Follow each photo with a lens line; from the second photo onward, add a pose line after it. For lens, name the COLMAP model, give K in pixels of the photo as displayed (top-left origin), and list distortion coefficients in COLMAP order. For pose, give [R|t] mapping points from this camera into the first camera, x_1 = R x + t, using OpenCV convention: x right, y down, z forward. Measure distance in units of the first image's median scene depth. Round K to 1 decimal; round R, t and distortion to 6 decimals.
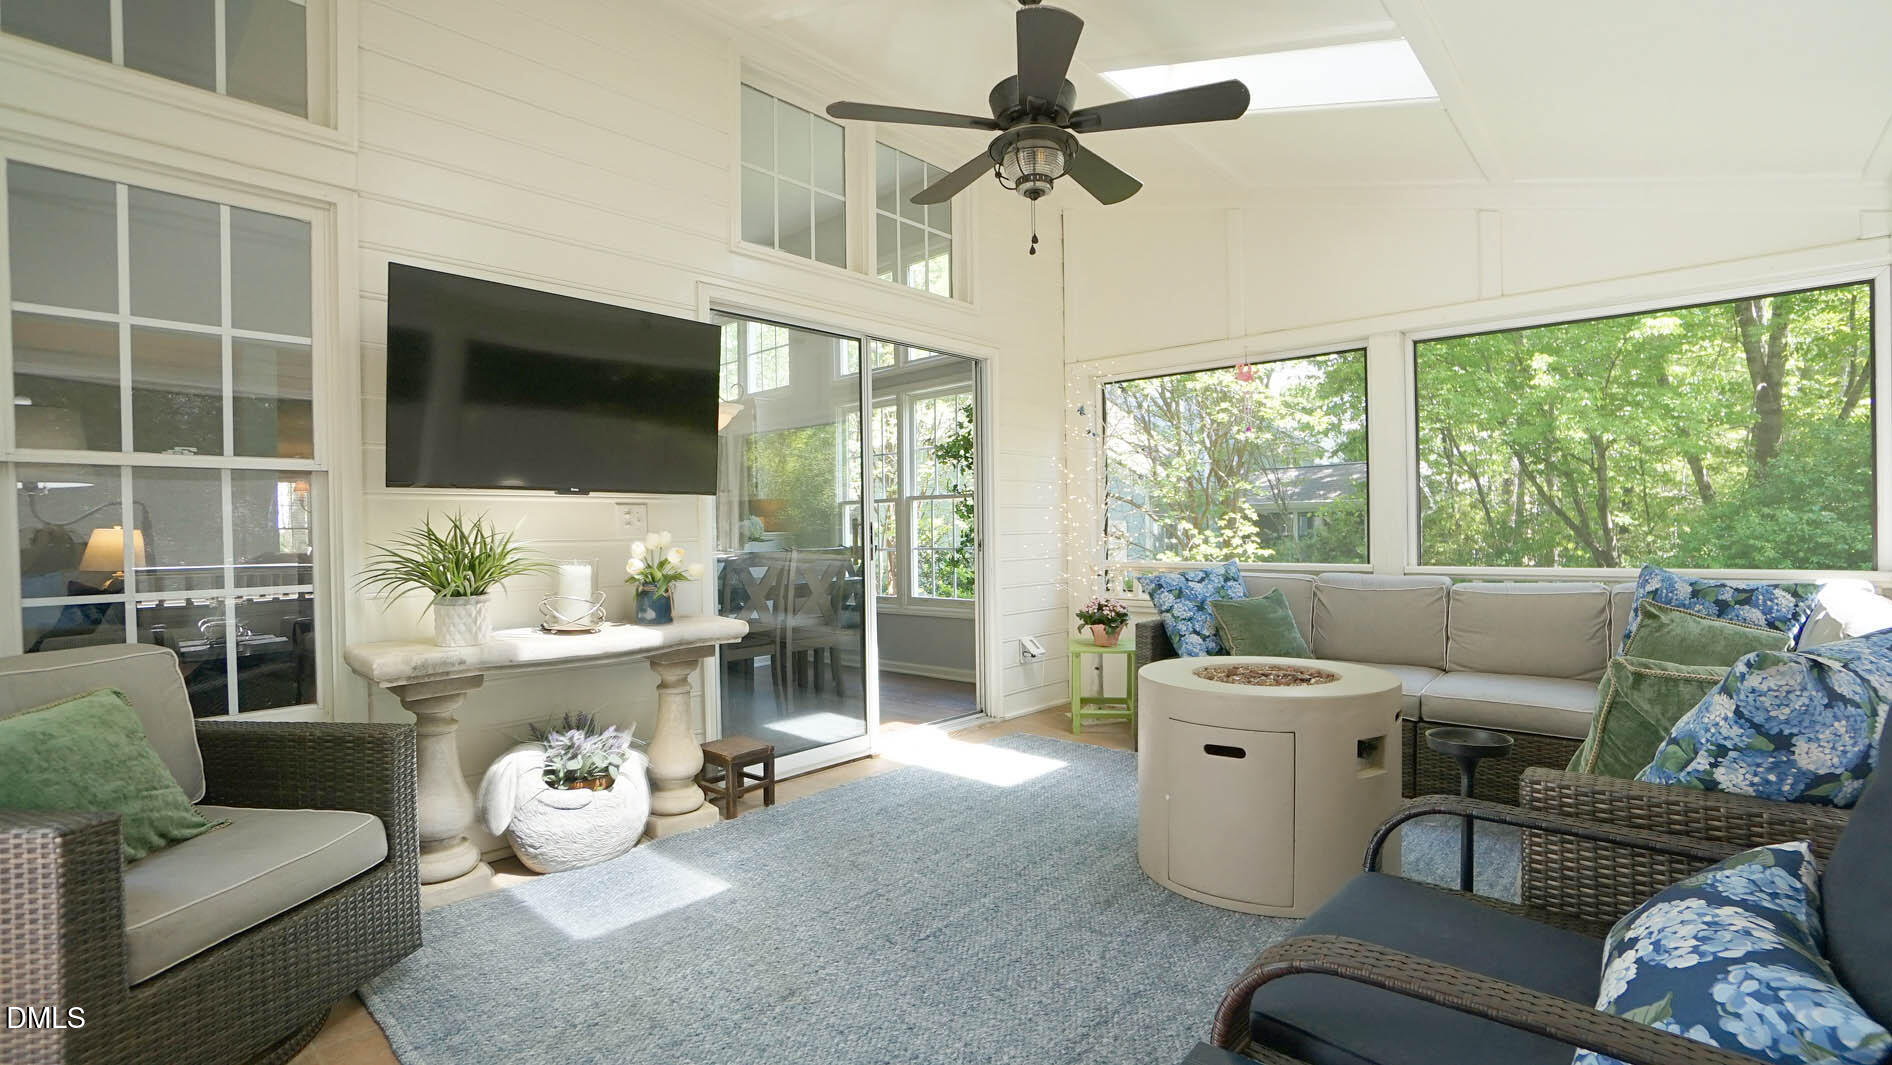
lens RADIAL K [[842.8, 0, 973.1], [0, 842.8, 541.8], [0, 0, 1]] dist [-0.057079, 0.020113]
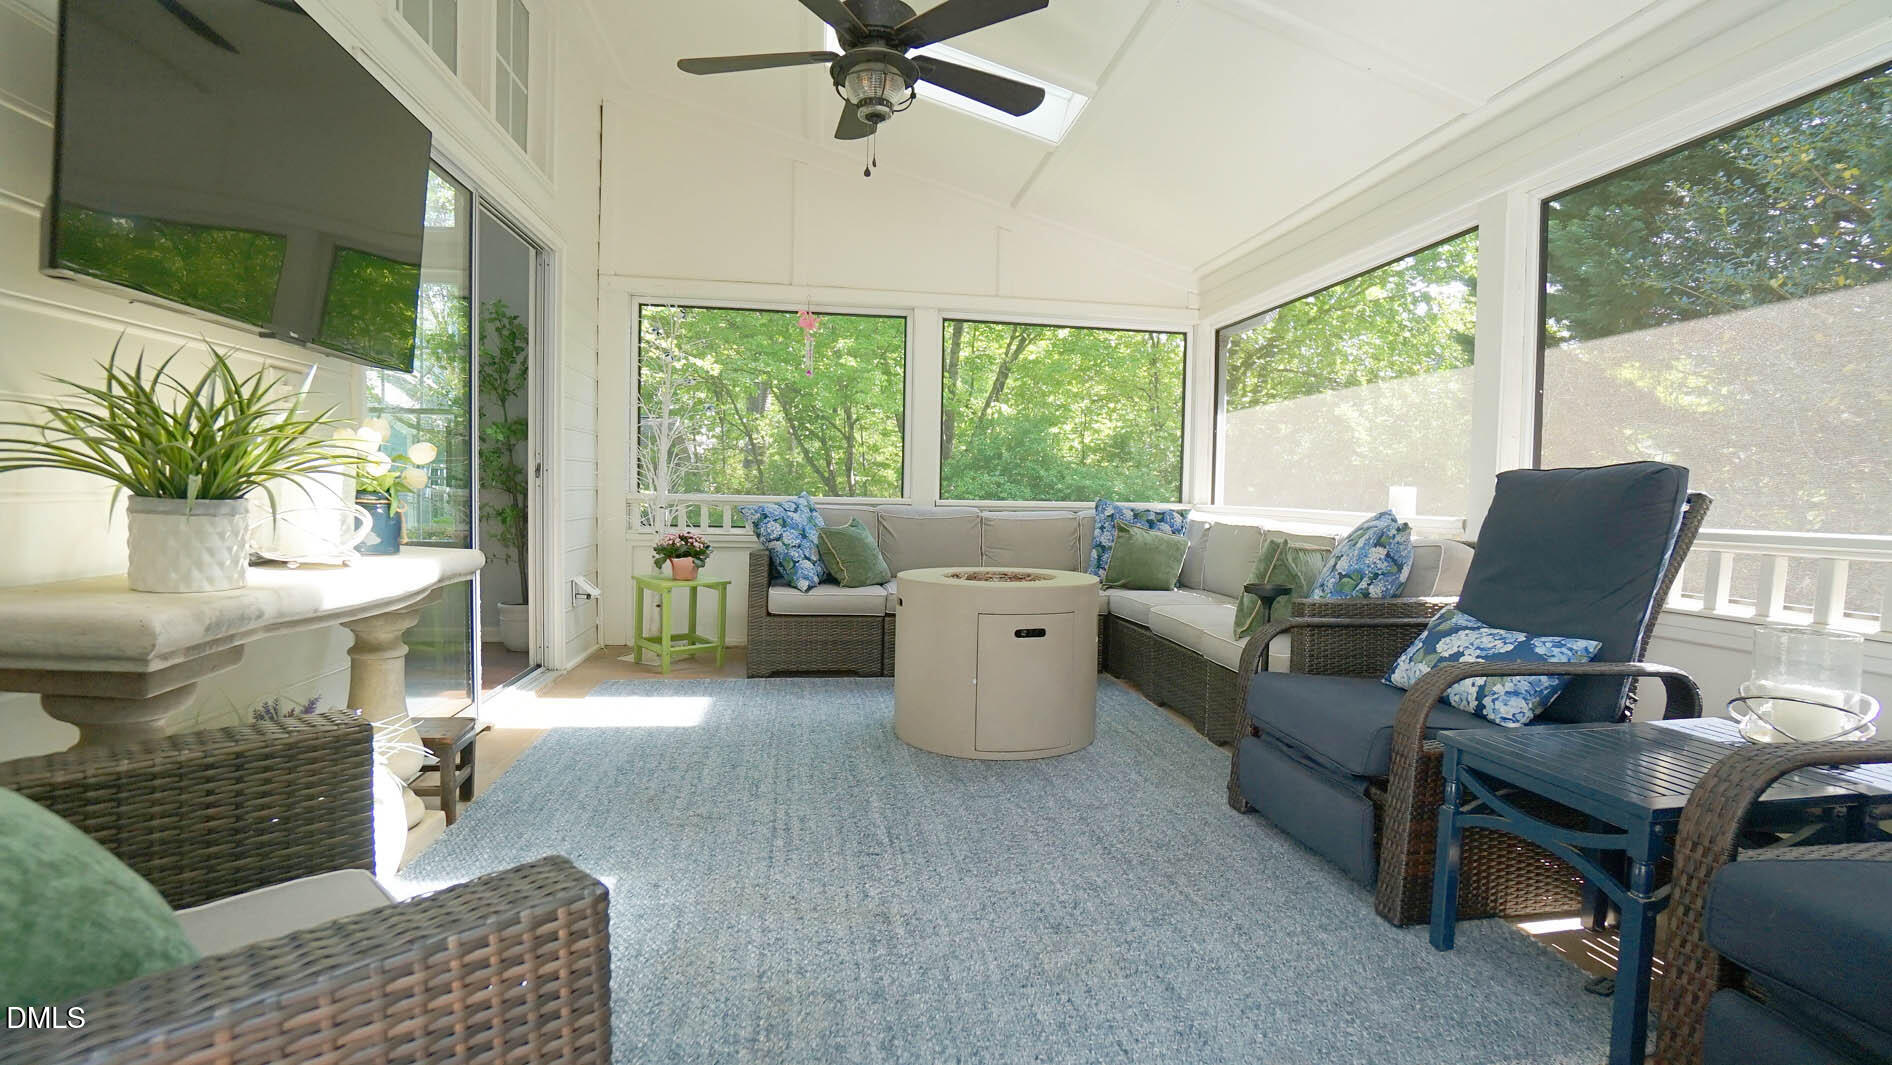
lens RADIAL K [[842.8, 0, 960.2], [0, 842.8, 532.7], [0, 0, 1]] dist [-0.057079, 0.020113]
pose [[0.647745, -0.013841, 0.761731, -0.501328], [-0.019267, 0.999218, 0.034540, 0.041661], [-0.761613, -0.037049, 0.646972, 0.191087]]
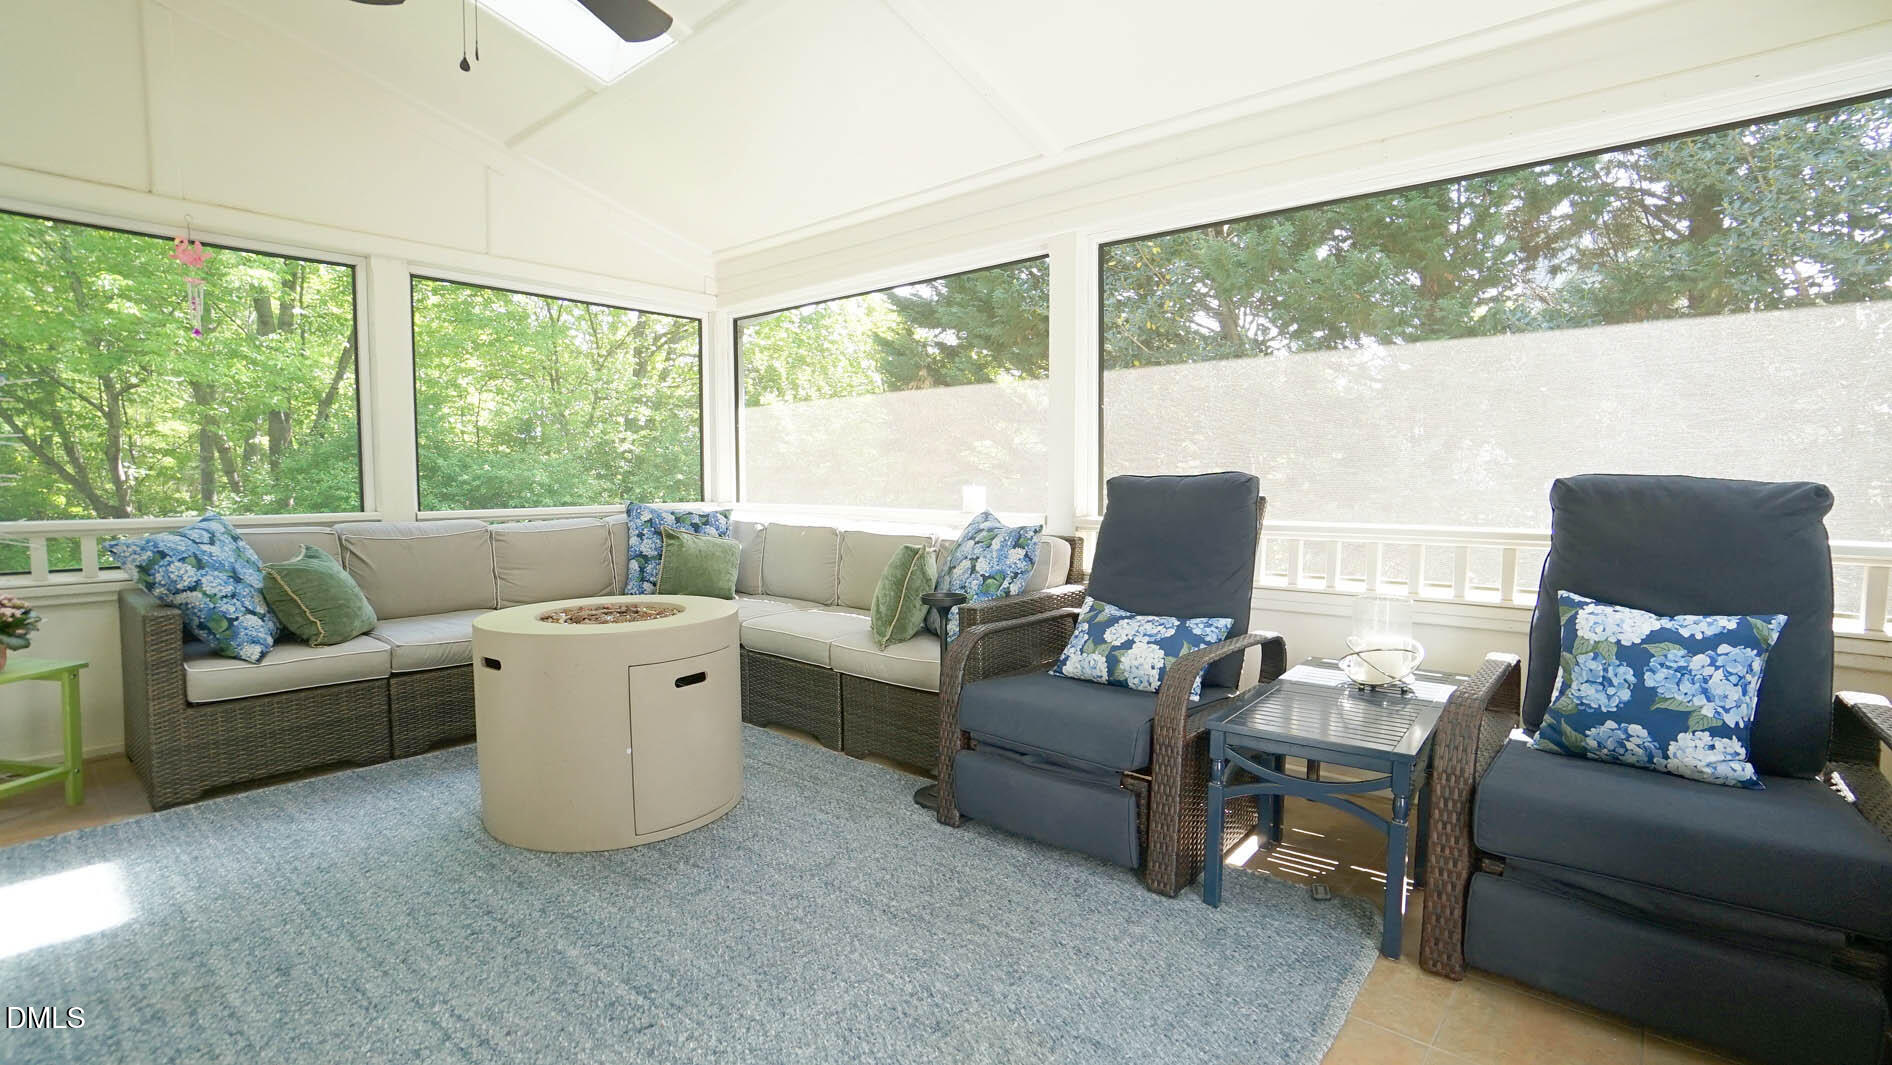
lens RADIAL K [[842.8, 0, 941.6], [0, 842.8, 535.4], [0, 0, 1]] dist [-0.057079, 0.020113]
pose [[0.012926, -0.057633, 0.998254, -0.503532], [0.011670, 0.998278, 0.057483, 0.010900], [-0.999848, 0.010907, 0.013576, 0.469232]]
